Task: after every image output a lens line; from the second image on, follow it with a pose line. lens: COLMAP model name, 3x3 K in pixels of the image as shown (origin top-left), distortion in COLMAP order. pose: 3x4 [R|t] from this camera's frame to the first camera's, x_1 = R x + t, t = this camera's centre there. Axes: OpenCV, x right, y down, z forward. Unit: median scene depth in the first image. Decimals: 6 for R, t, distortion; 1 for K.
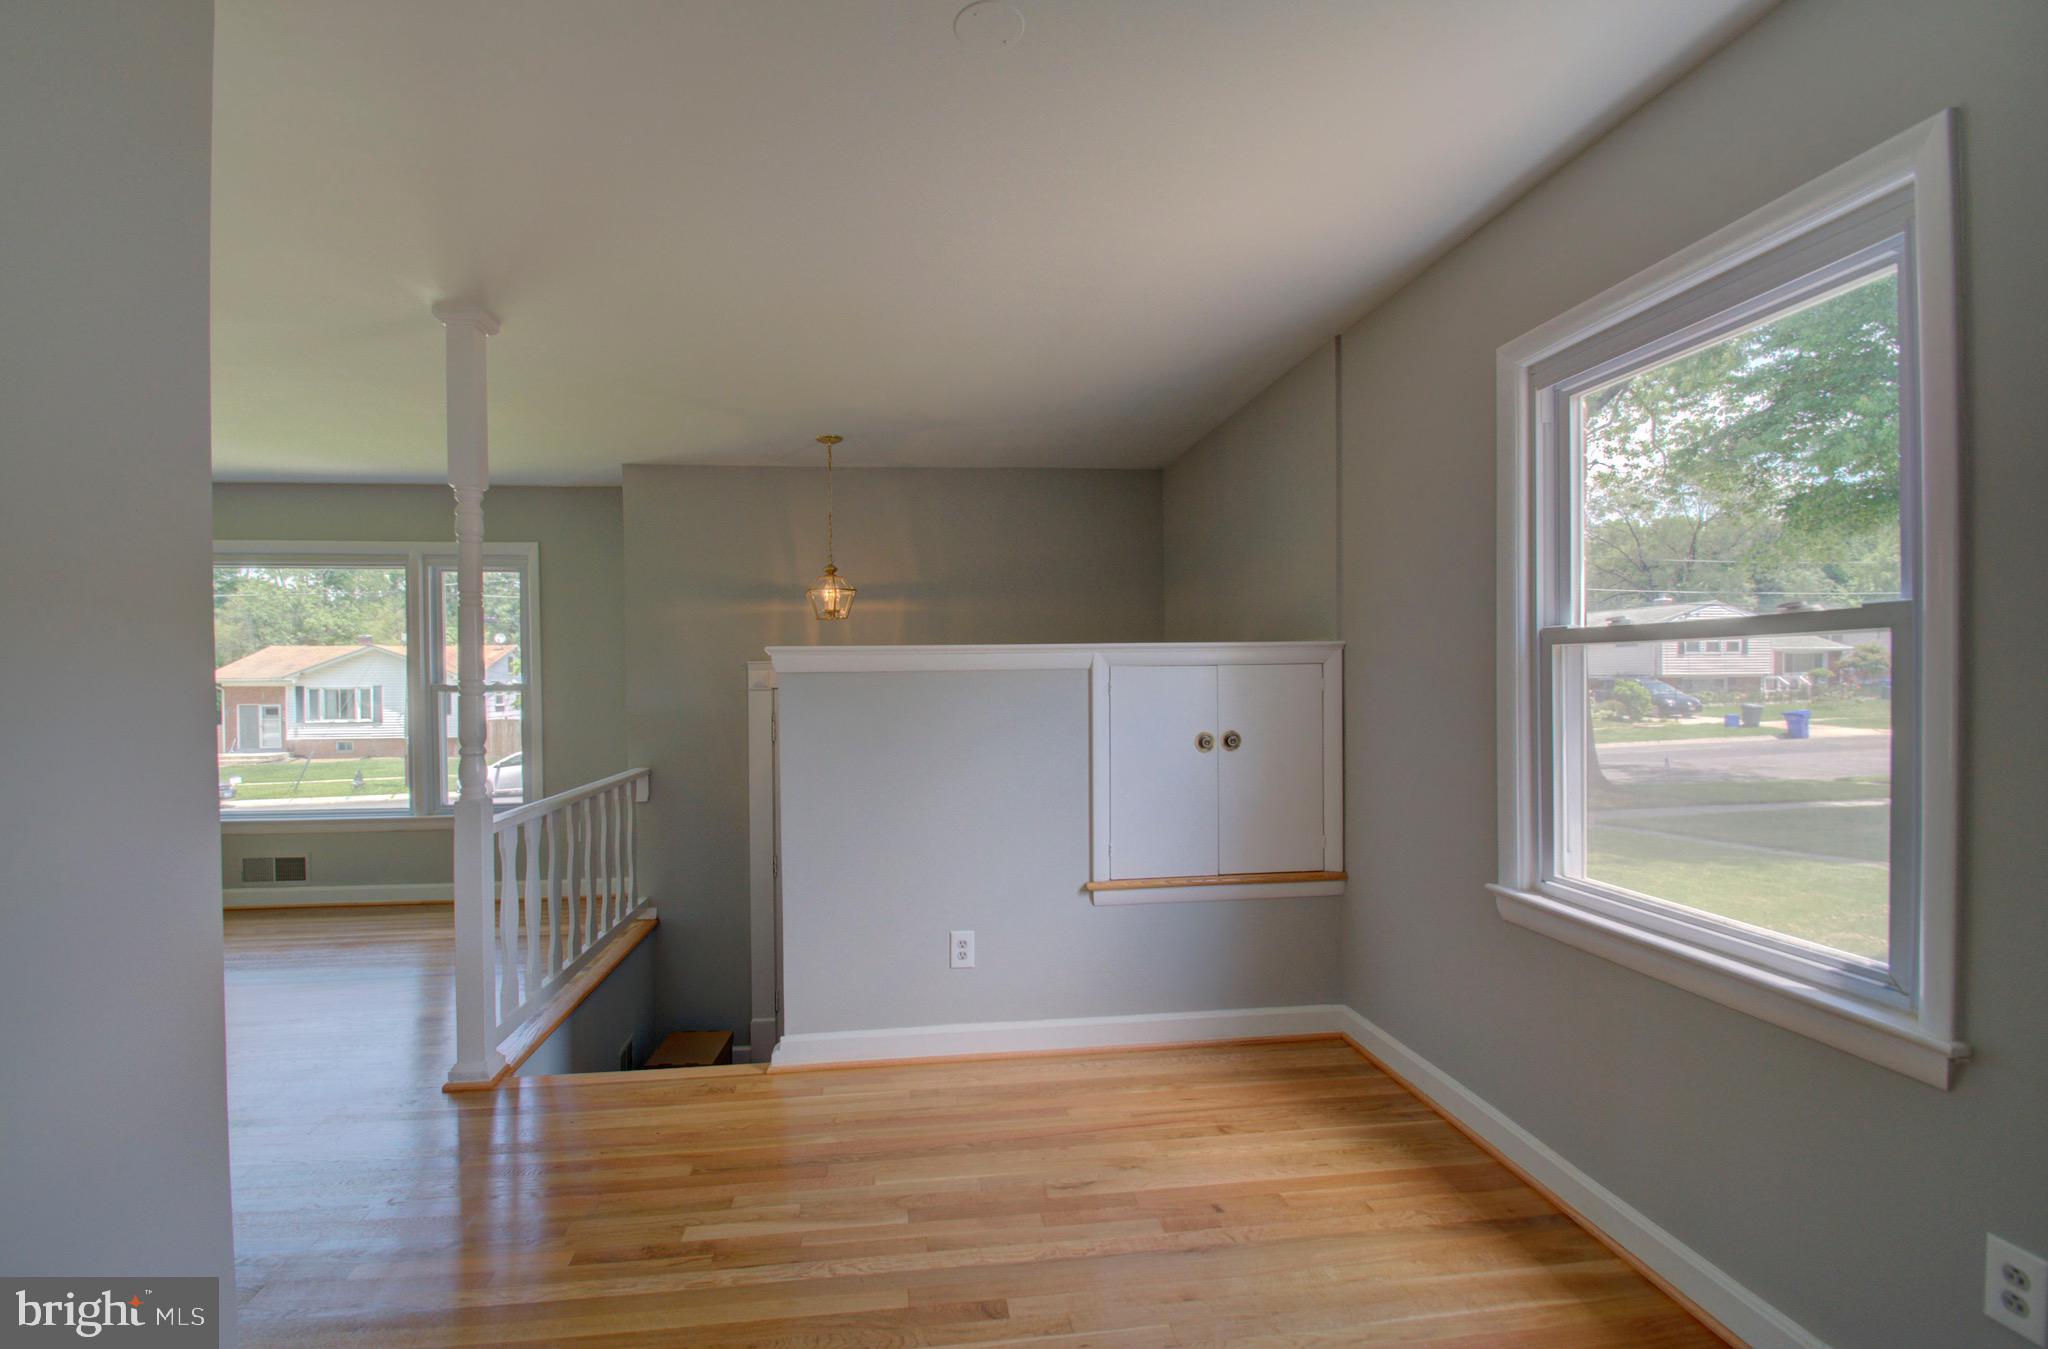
lens RADIAL K [[894.6, 0, 1024.0], [0, 894.6, 674.5], [0, 0, 1]] dist [-0.000013, 0.000016]
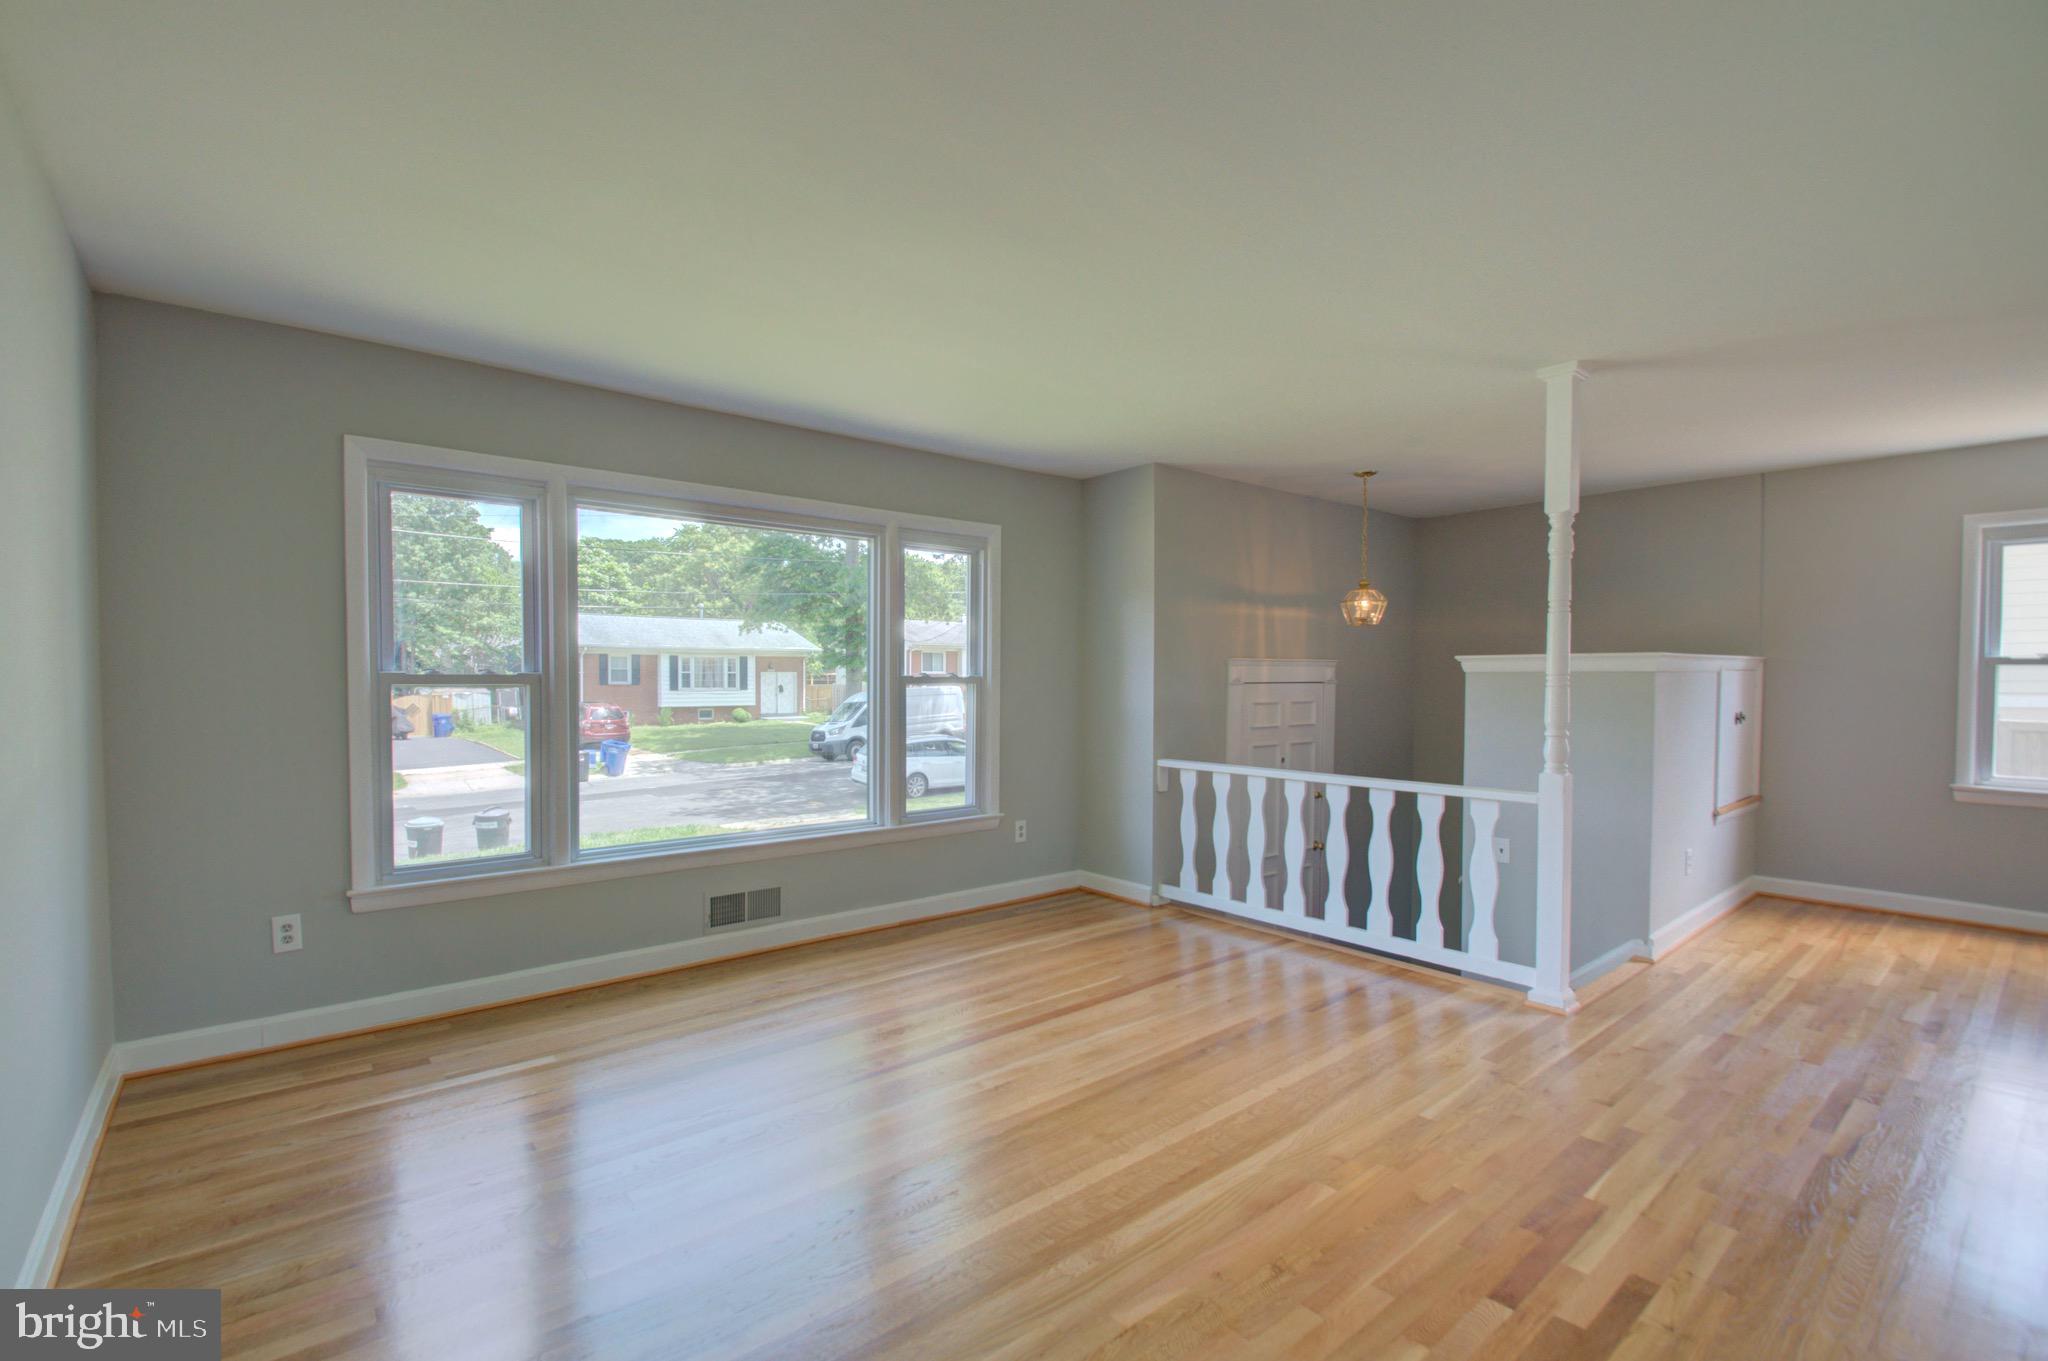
lens RADIAL K [[904.7, 0, 1024.0], [0, 904.7, 680.5], [0, 0, 1]] dist [0.002390, -0.013954]
pose [[0.850183, 0.010352, 0.526386, -1.686605], [-0.012301, 0.999924, 0.000203, 0.023301], [-0.526344, -0.006648, 0.850246, 0.298379]]
